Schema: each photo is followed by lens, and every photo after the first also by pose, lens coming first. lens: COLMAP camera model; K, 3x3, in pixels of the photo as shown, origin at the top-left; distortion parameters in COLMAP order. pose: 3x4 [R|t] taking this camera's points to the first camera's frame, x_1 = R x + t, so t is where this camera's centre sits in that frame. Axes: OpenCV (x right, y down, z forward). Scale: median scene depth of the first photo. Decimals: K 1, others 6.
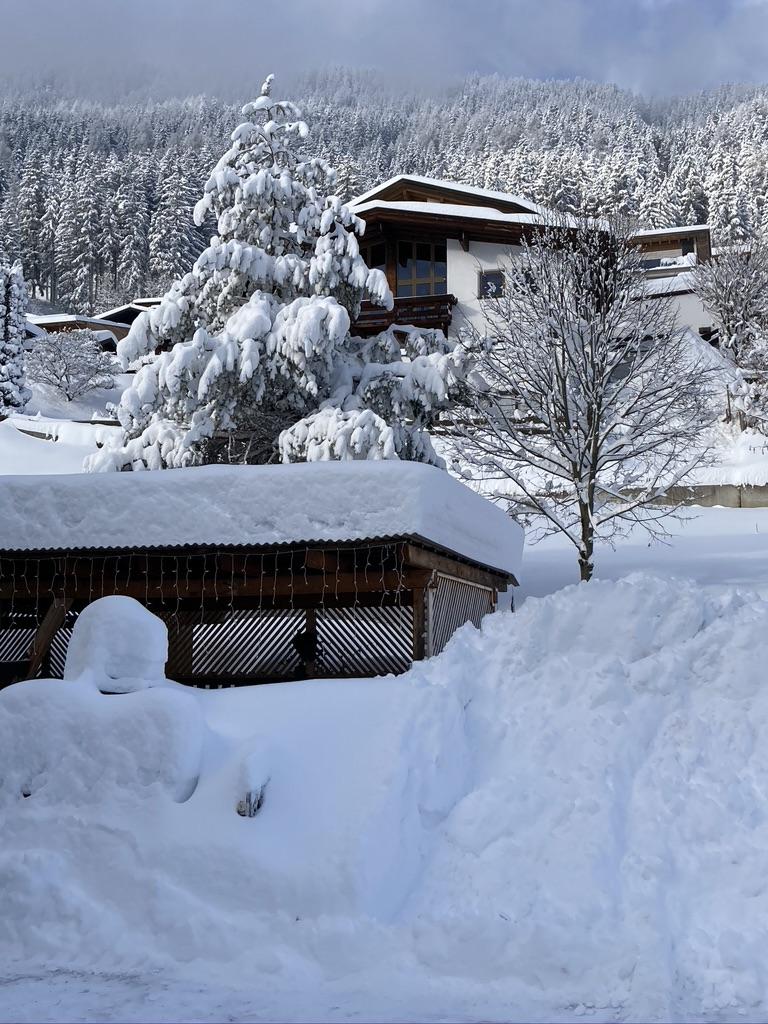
lens RADIAL K [[1252.8, 0, 384.1], [0, 1252.8, 511.8], [0, 0, 1]] dist [-0.008660, 0.000000]
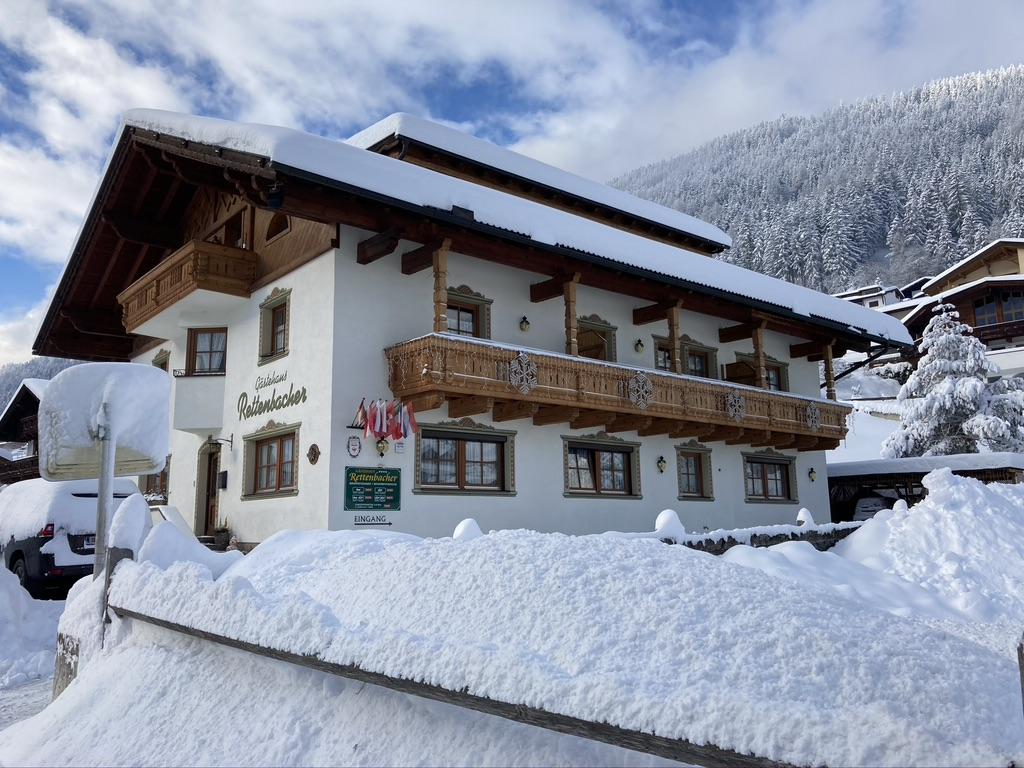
lens RADIAL K [[824.3, 0, 510.1], [0, 824.3, 383.1], [0, 0, 1]] dist [0.034516, -0.000554]
pose [[0.852154, -0.102669, -0.513121, 0.003062], [0.081179, 0.994630, -0.064196, -0.012318], [0.516957, 0.013050, 0.855912, -0.135998]]
